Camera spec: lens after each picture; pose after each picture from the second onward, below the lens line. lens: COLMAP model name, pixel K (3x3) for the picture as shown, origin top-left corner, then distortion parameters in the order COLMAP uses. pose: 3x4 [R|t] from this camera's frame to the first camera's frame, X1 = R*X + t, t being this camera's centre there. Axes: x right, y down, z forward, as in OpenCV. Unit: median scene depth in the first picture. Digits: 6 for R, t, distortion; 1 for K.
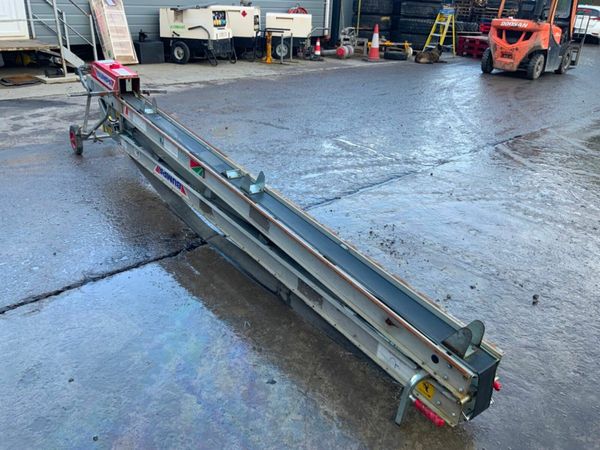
lens RADIAL K [[511.6, 0, 297.5], [0, 511.6, 222.6], [0, 0, 1]] dist [0.031553, -0.054979]
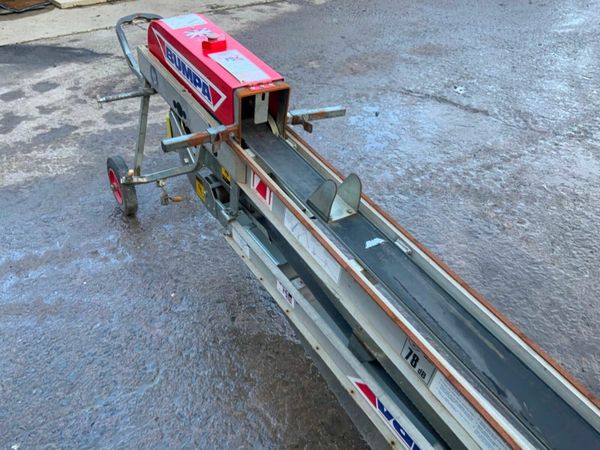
lens RADIAL K [[511.6, 0, 305.2], [0, 511.6, 226.3], [0, 0, 1]] dist [0.031553, -0.054979]
pose [[0.998660, 0.020135, -0.047668, -0.238718], [-0.010102, 0.979331, 0.202010, -0.222896], [0.050750, -0.201258, 0.978223, 0.538112]]
